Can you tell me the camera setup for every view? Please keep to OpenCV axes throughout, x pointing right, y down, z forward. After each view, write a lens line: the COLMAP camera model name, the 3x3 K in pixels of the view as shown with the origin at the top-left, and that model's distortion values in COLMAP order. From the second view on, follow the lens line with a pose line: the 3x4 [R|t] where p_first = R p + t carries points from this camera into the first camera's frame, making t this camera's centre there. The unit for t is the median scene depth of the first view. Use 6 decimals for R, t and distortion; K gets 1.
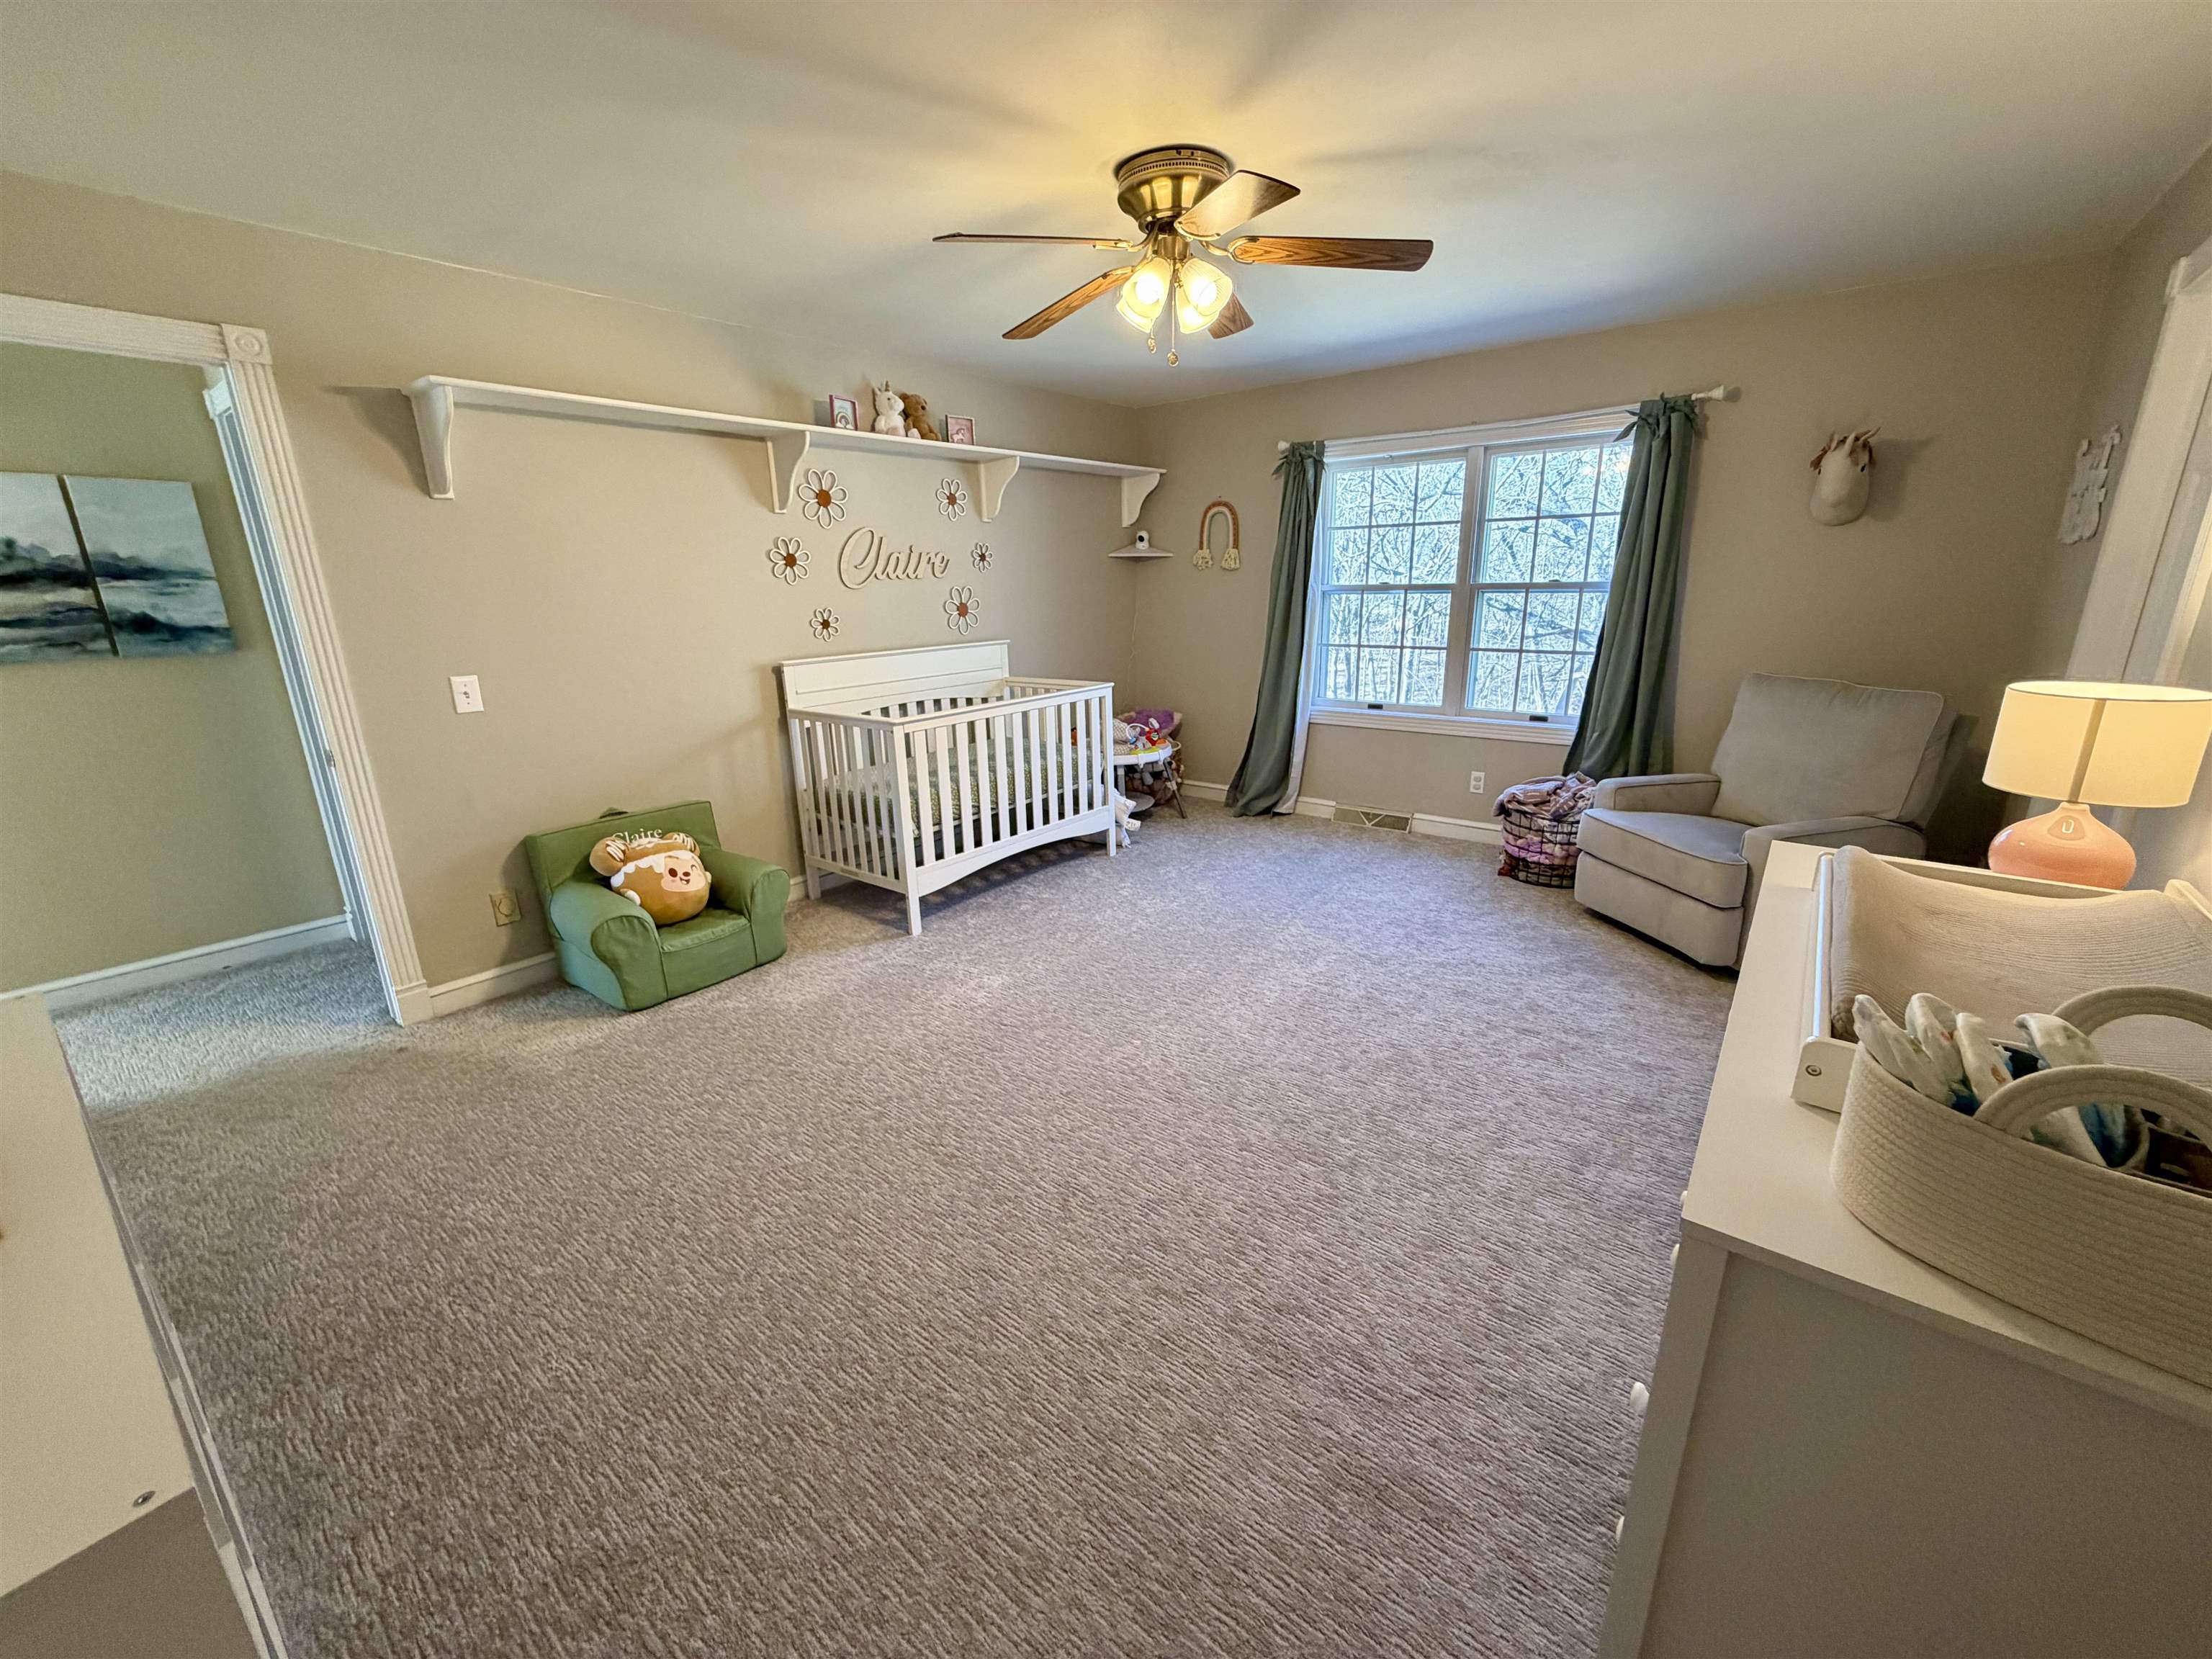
lens RADIAL K [[882.5, 0, 1106.0], [0, 882.5, 829.5], [0, 0, 1]] dist [-0.001088, -0.000205]
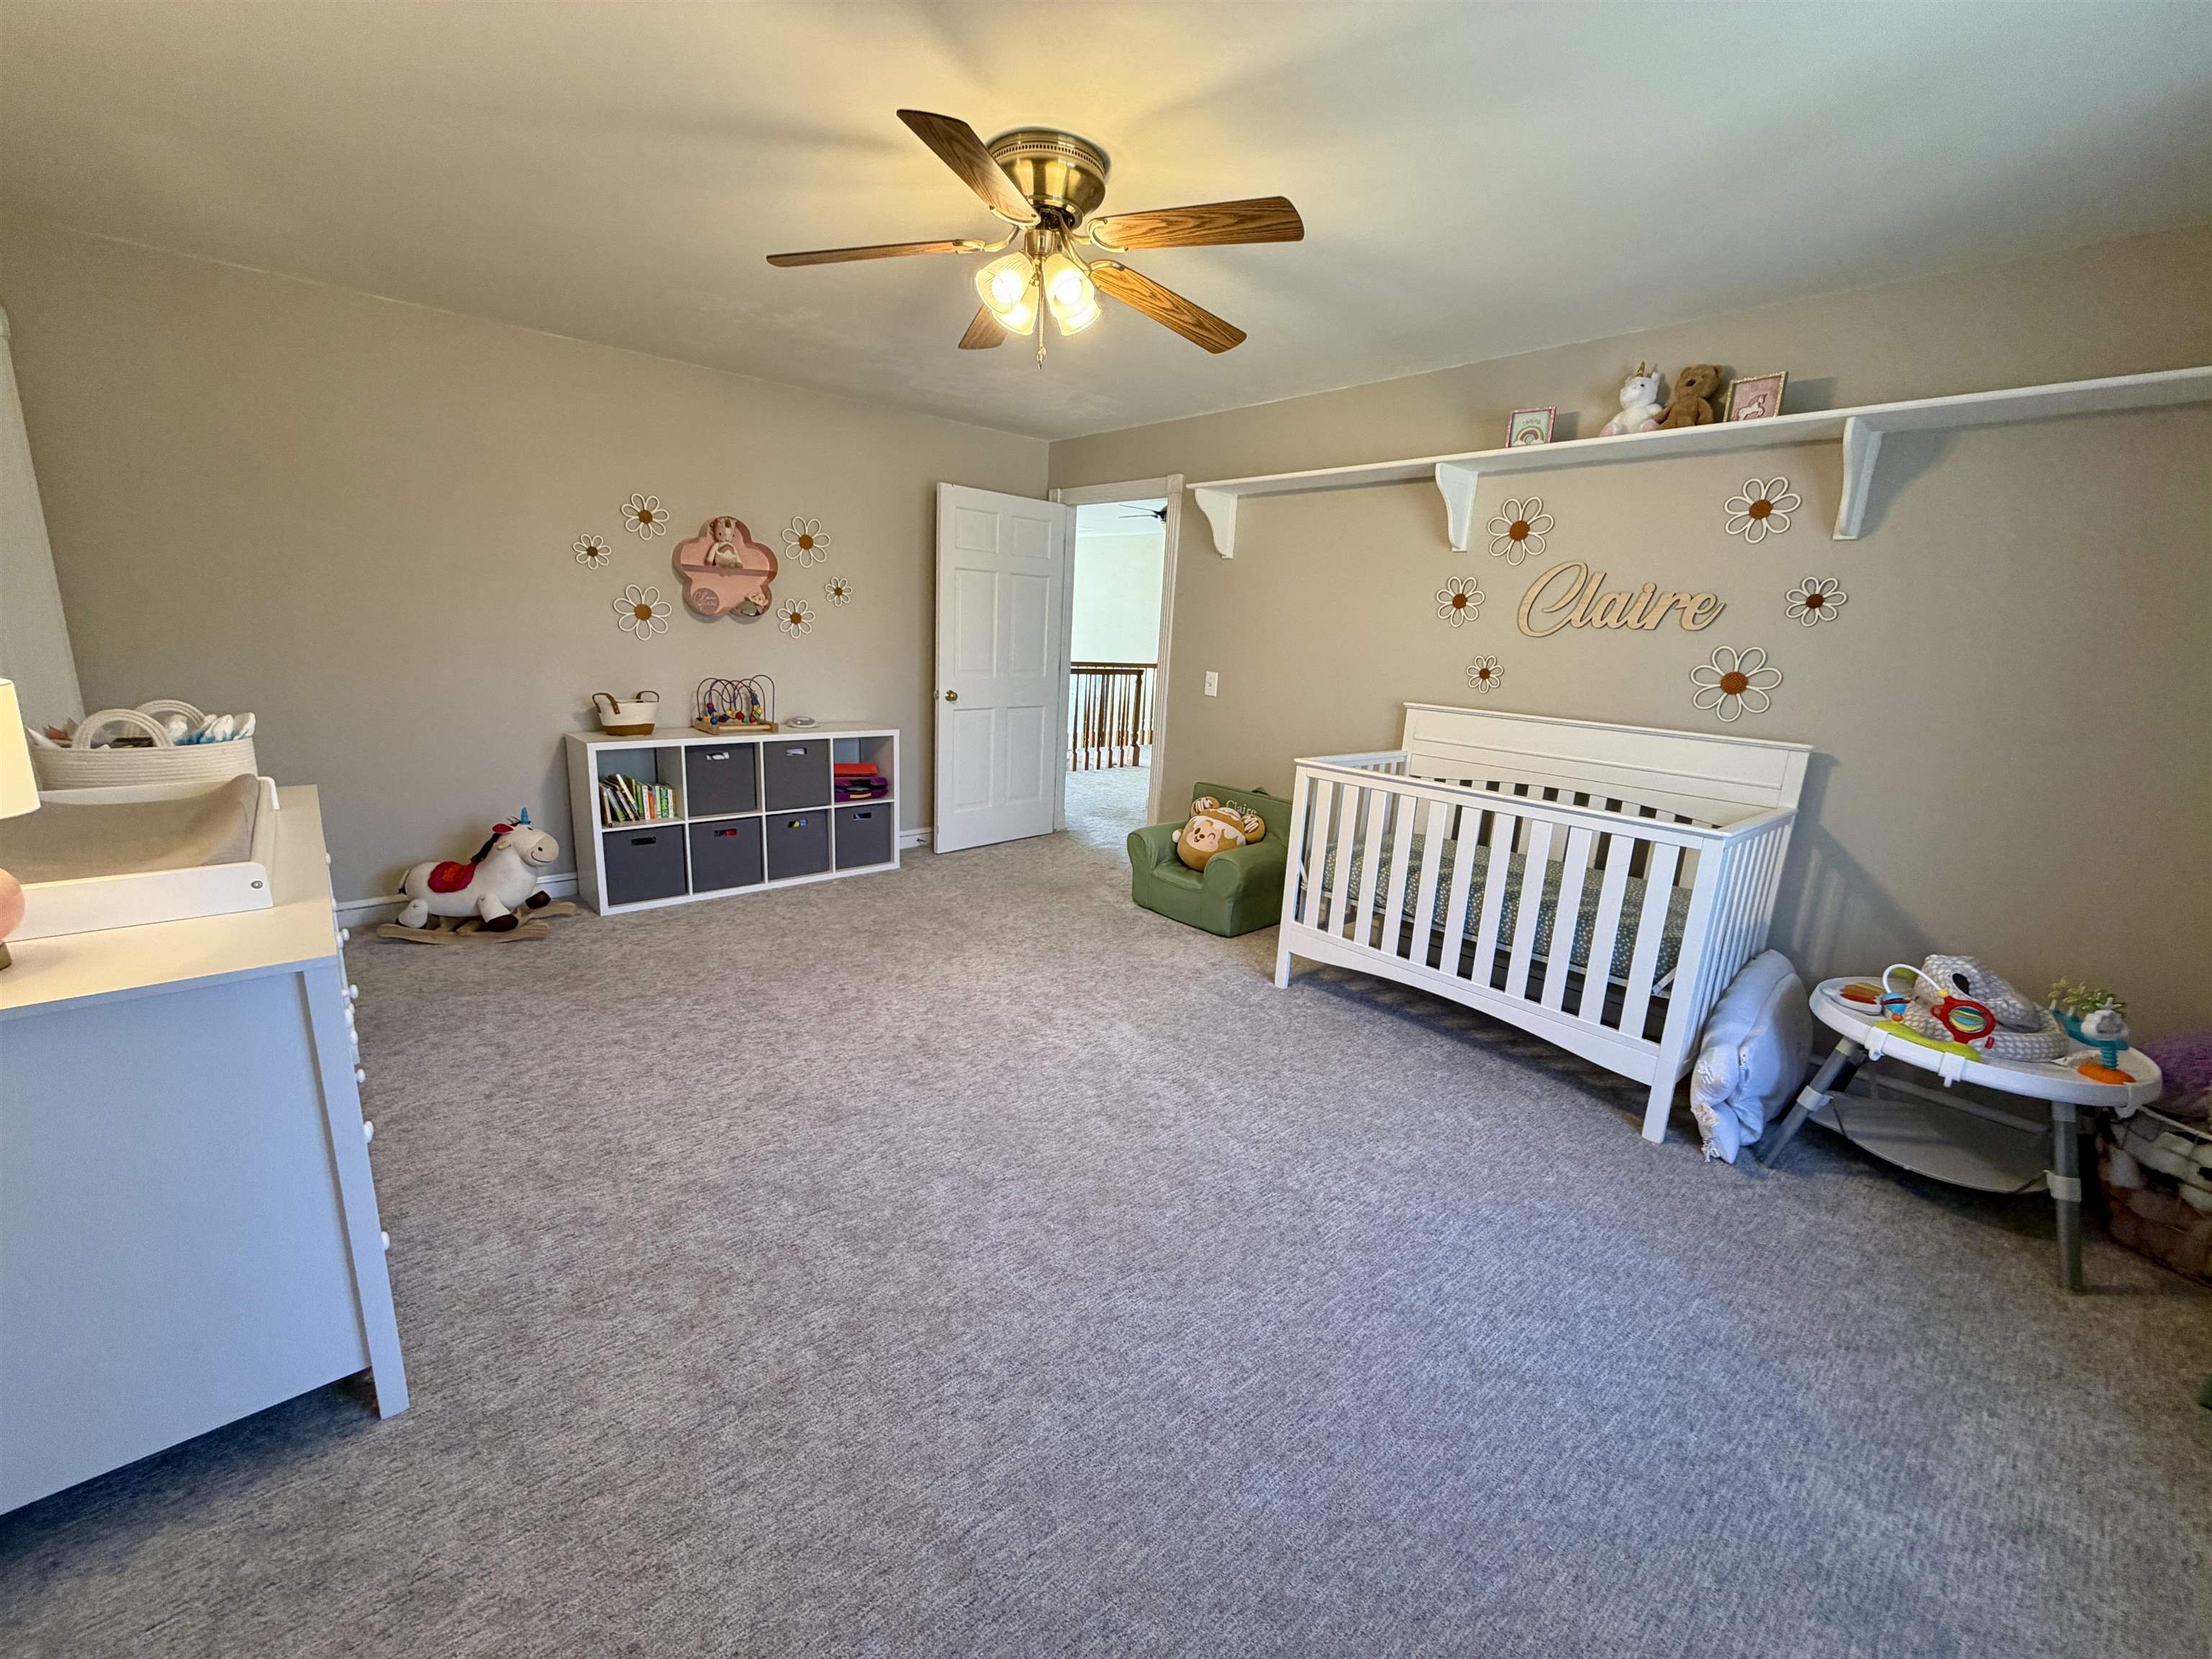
lens RADIAL K [[882.5, 0, 1106.0], [0, 882.5, 829.5], [0, 0, 1]] dist [-0.001088, -0.000205]
pose [[-0.173716, 0.229992, -0.957563, 0.603981], [-0.317730, 0.907259, 0.275551, -0.207757], [0.932132, 0.352115, -0.084530, 0.754091]]
